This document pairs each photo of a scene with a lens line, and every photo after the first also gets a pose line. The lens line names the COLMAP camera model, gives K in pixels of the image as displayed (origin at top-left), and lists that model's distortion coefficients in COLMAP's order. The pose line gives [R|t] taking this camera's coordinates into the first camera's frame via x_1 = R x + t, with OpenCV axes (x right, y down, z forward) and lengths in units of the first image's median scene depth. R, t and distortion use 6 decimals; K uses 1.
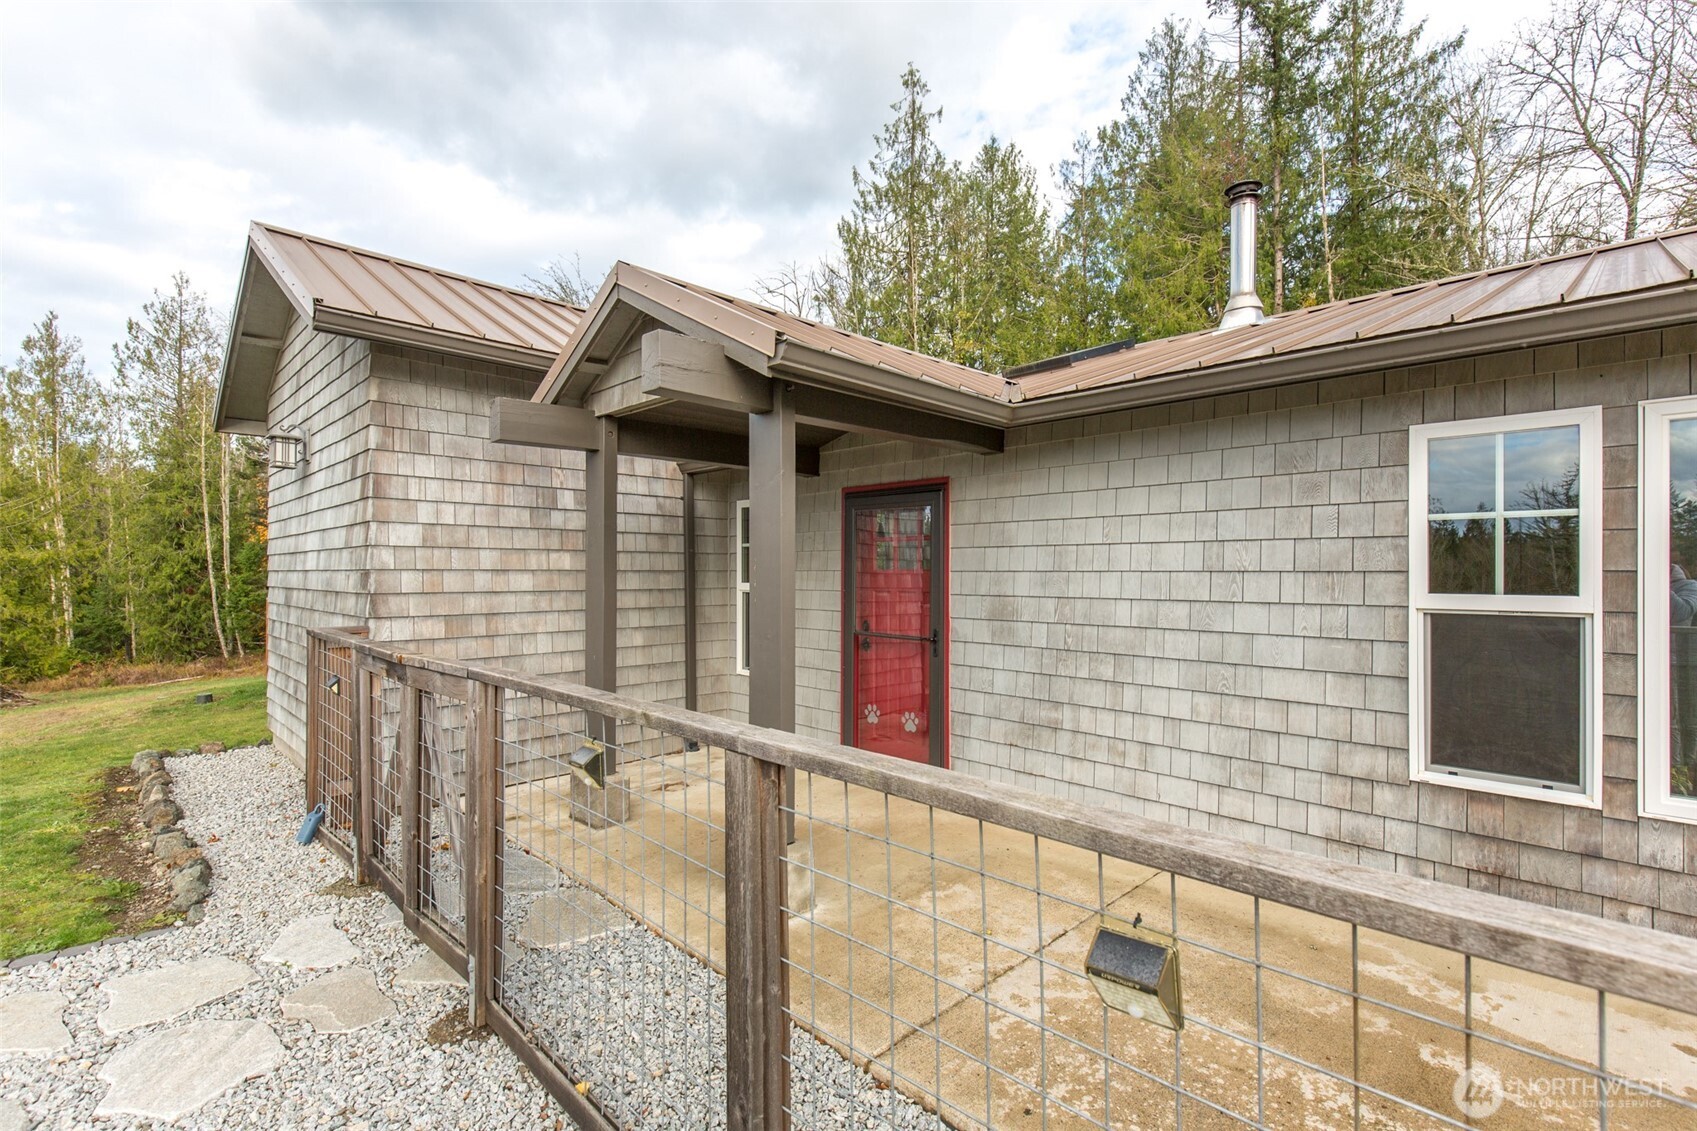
lens RADIAL K [[780.0, 0, 839.9], [0, 780.0, 567.3], [0, 0, 1]] dist [0.011974, -0.012077]
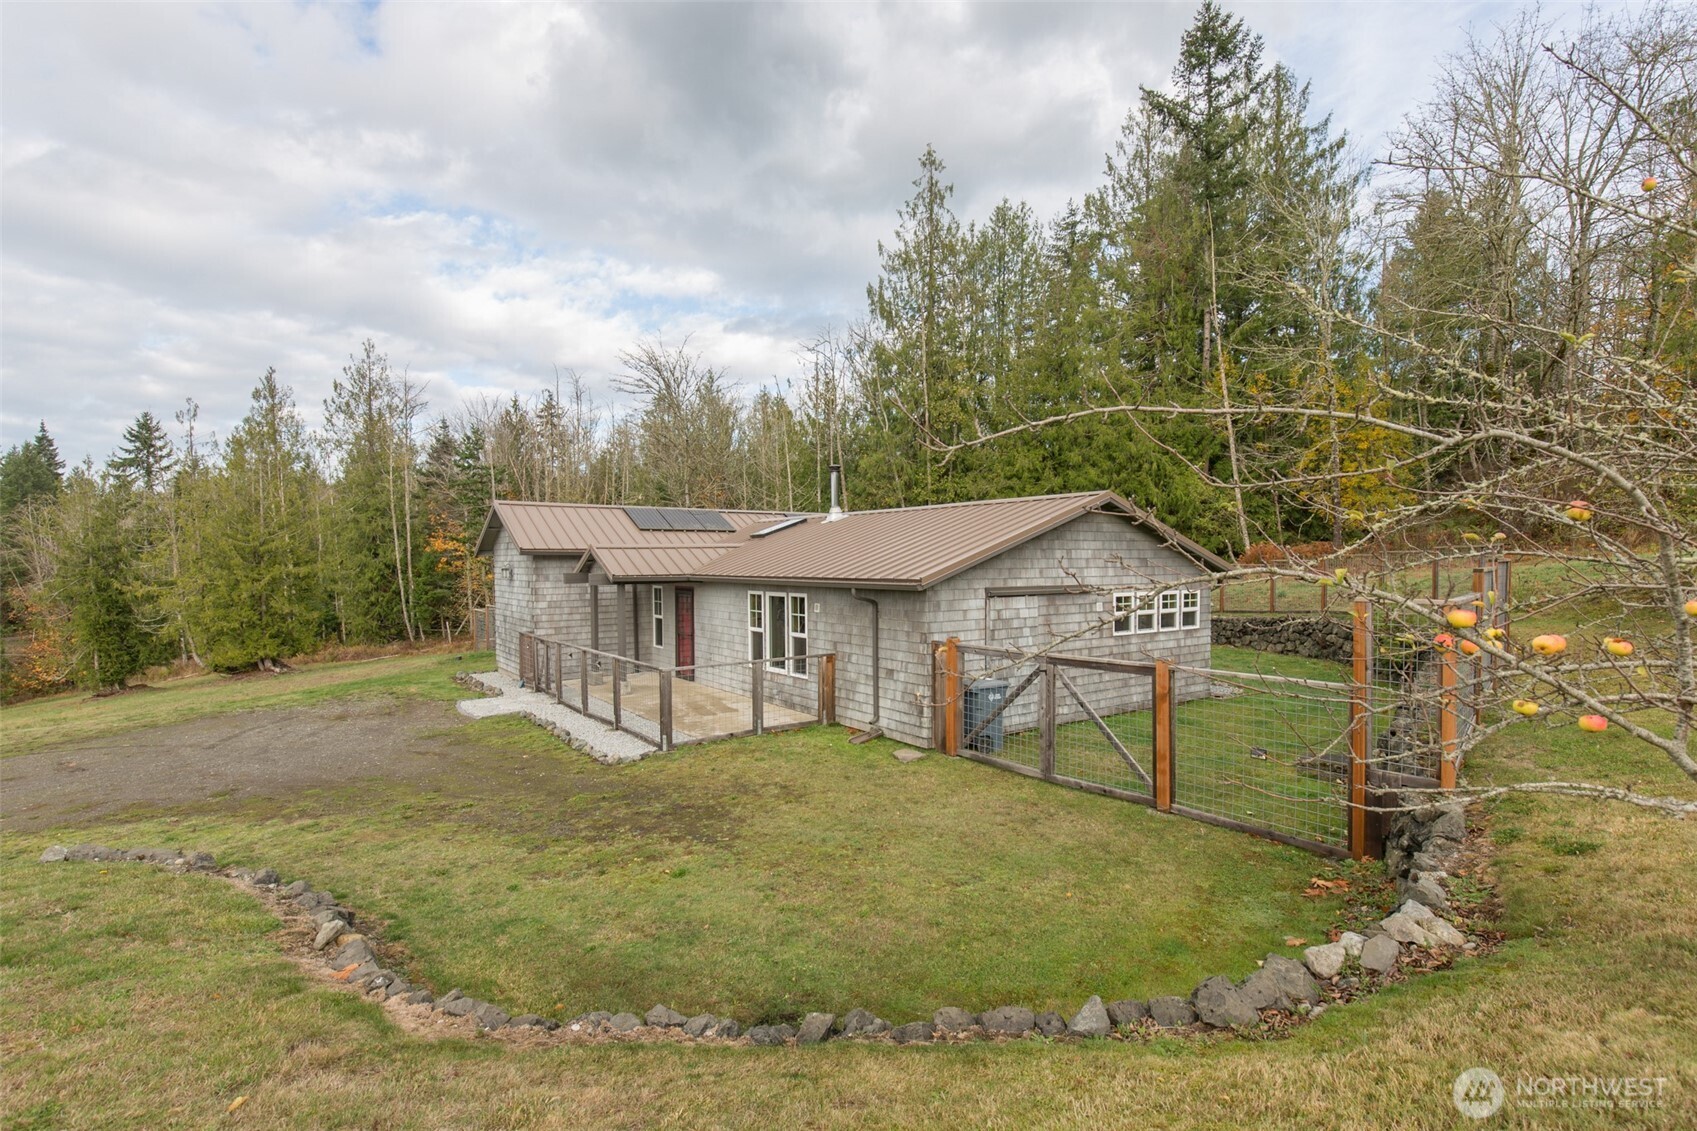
lens RADIAL K [[813.5, 0, 833.0], [0, 813.5, 577.8], [0, 0, 1]] dist [0.016379, -0.000277]
pose [[0.987359, -0.002271, -0.158486, 0.142923], [0.006895, 0.999566, 0.028630, -0.027833], [0.158352, -0.029361, 0.986946, -0.262060]]
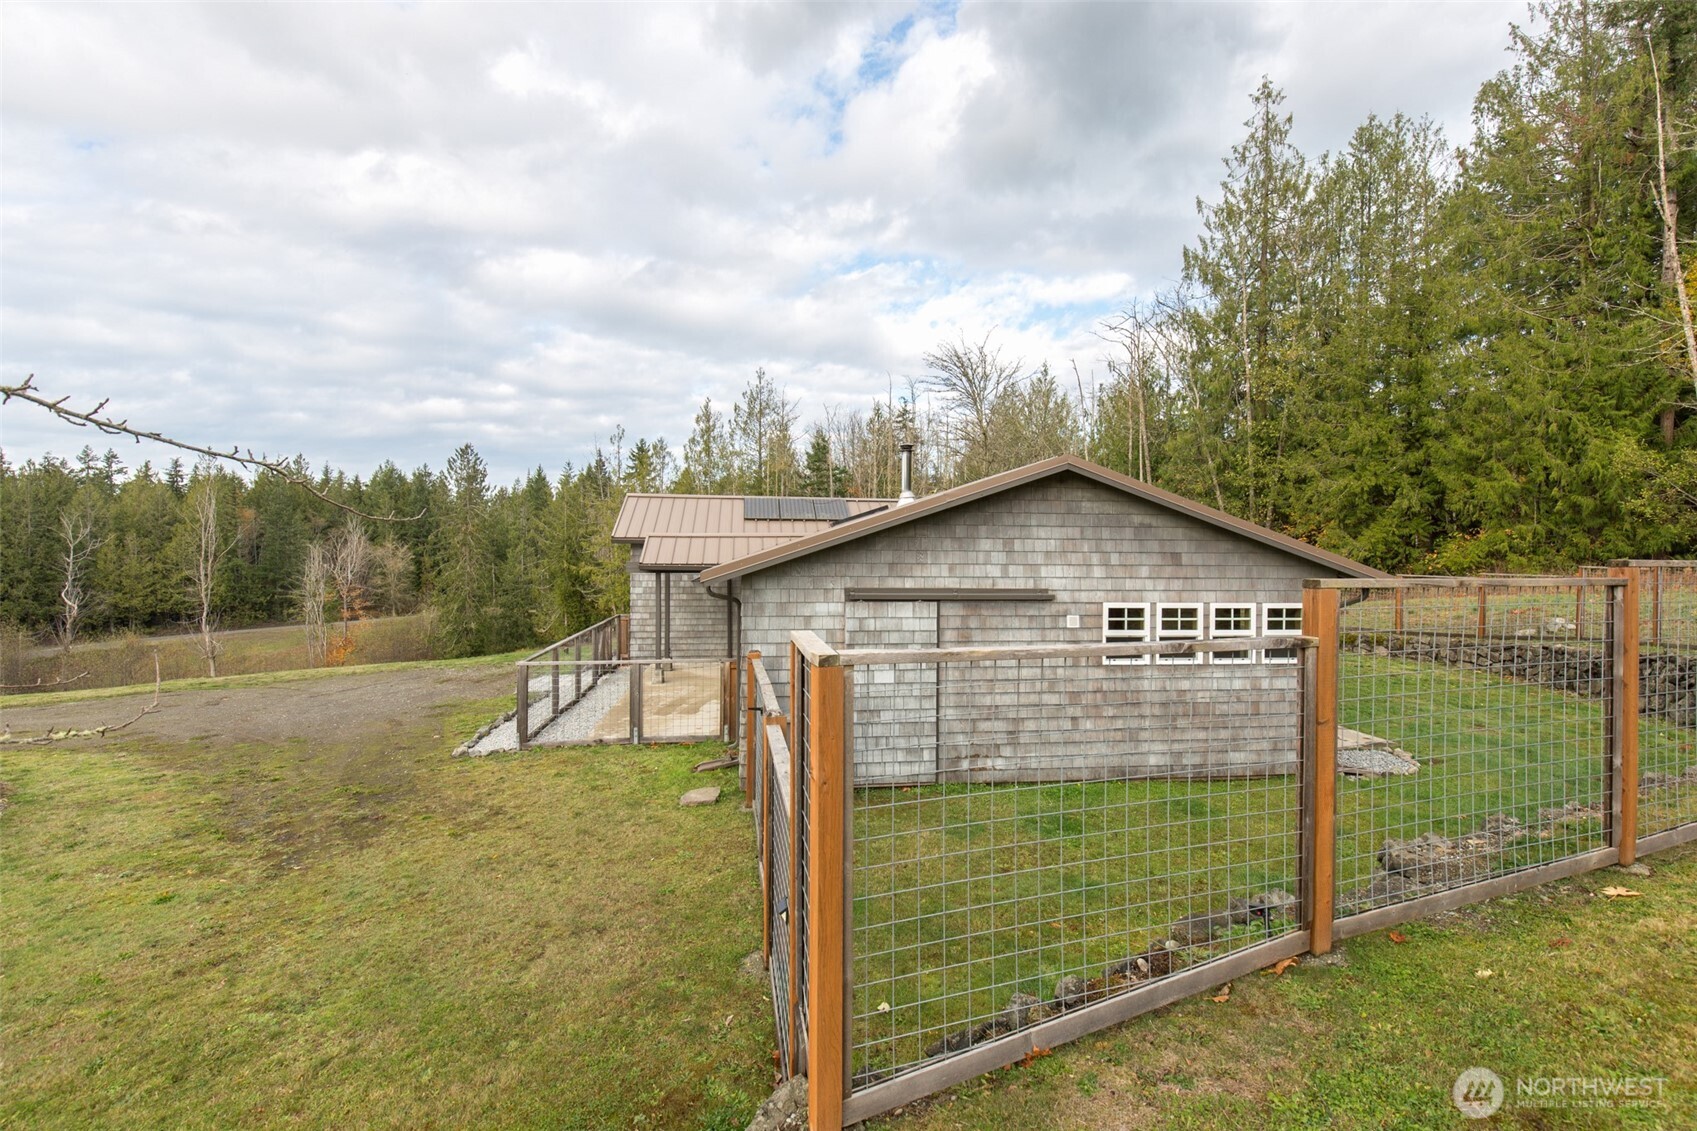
lens RADIAL K [[762.2, 0, 848.1], [0, 762.2, 555.7], [0, 0, 1]] dist [0.018701, -0.012147]
pose [[0.796409, 0.008949, -0.604692, 0.272006], [-0.003261, 0.999940, 0.010503, -0.026511], [0.604749, -0.006393, 0.796390, -0.133488]]
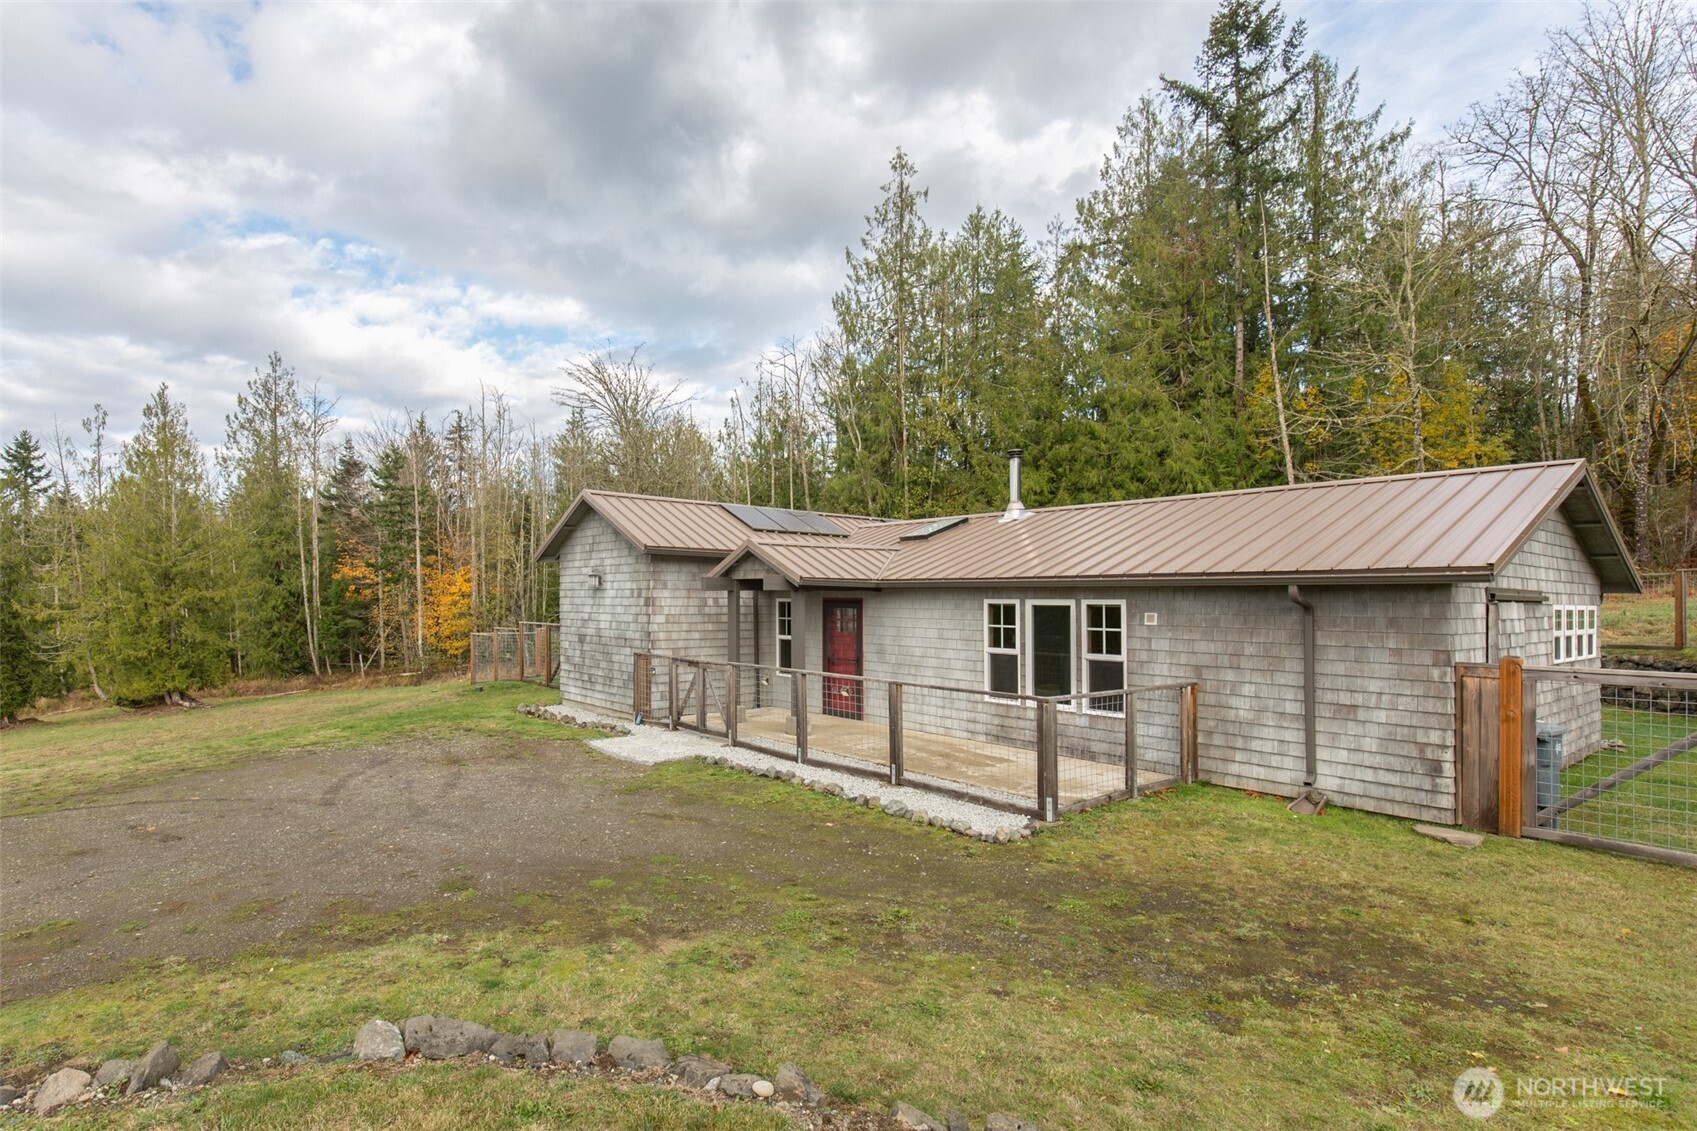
lens RADIAL K [[836.8, 0, 707.2], [0, 836.8, 581.7], [0, 0, 1]] dist [0.014799, -0.000177]
pose [[0.988065, 0.002597, -0.154014, 0.006346], [-0.004910, 0.999881, -0.014636, -0.014201], [0.153957, 0.015218, 0.987960, -0.206293]]
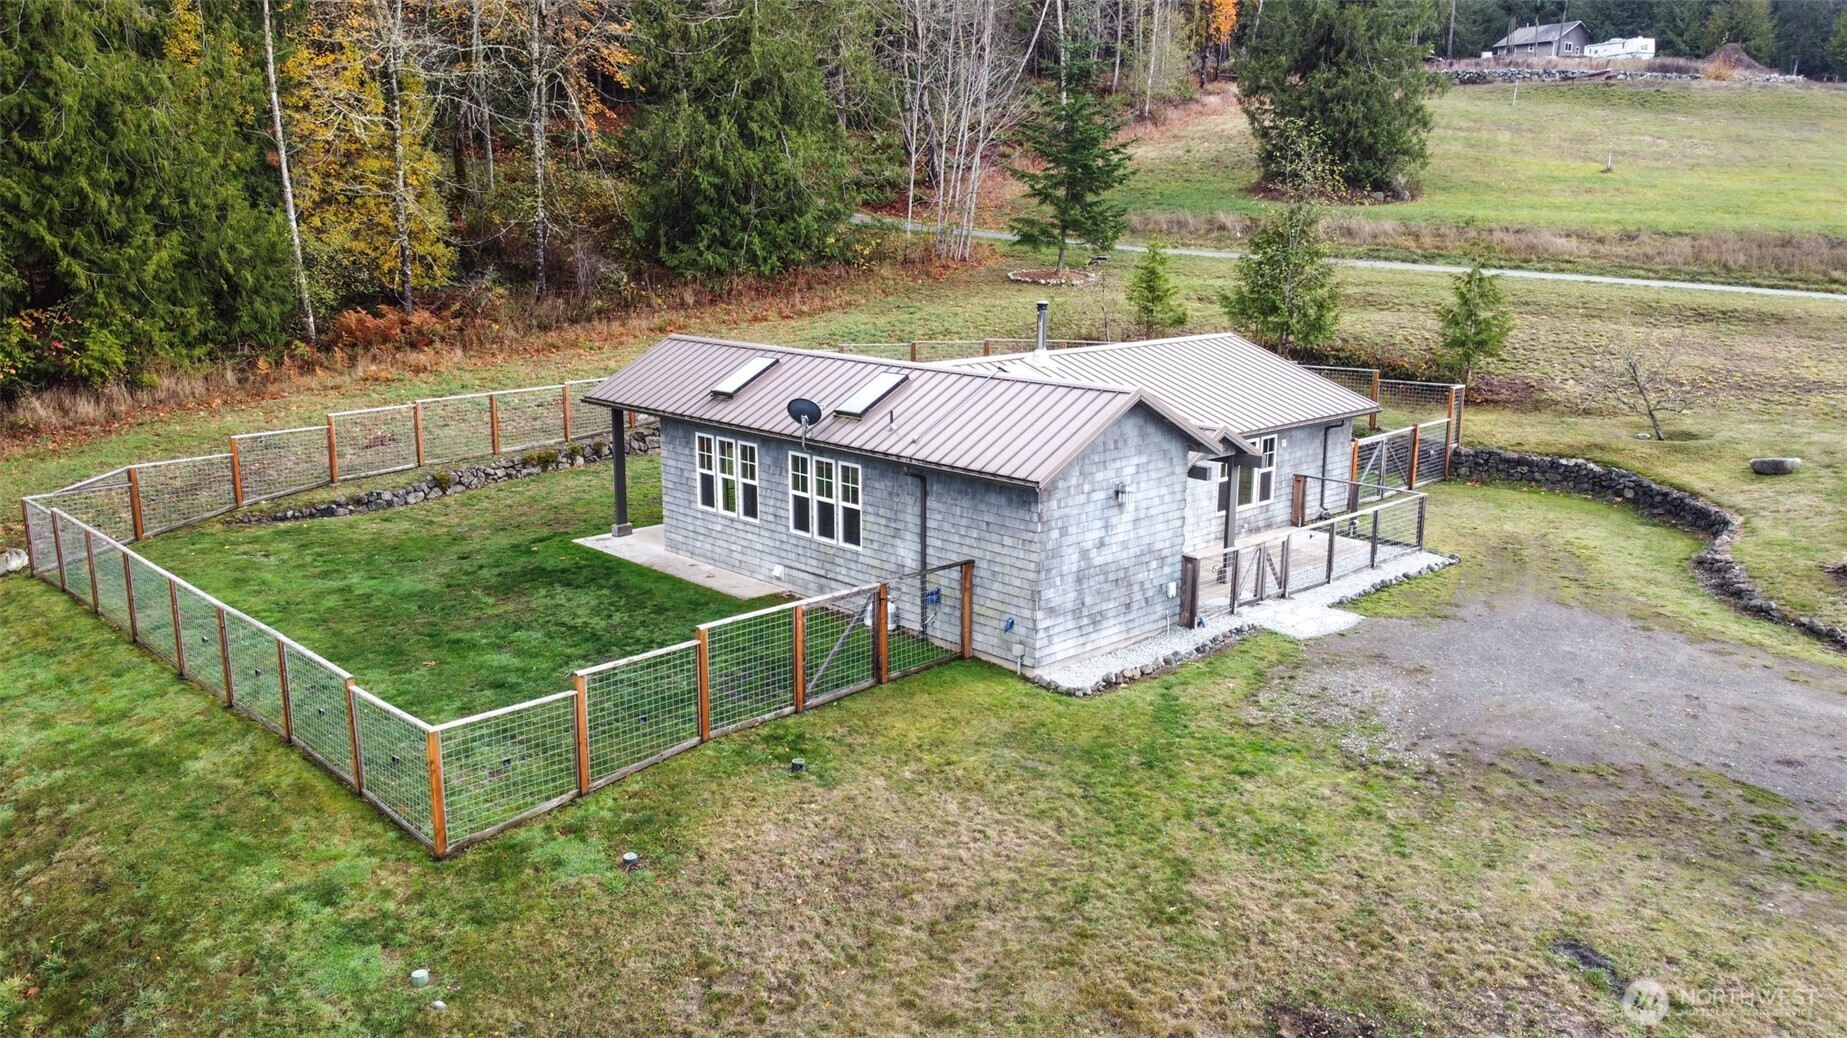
lens RADIAL K [[1448.5, 0, 889.5], [0, 1448.5, 512.5], [0, 0, 1]] dist [-0.007550, -0.008265]
pose [[0.021548, -0.215050, 0.976365, -0.585177], [-0.009048, 0.976510, 0.215281, -0.121033], [-0.999727, -0.013473, 0.019096, 0.206444]]
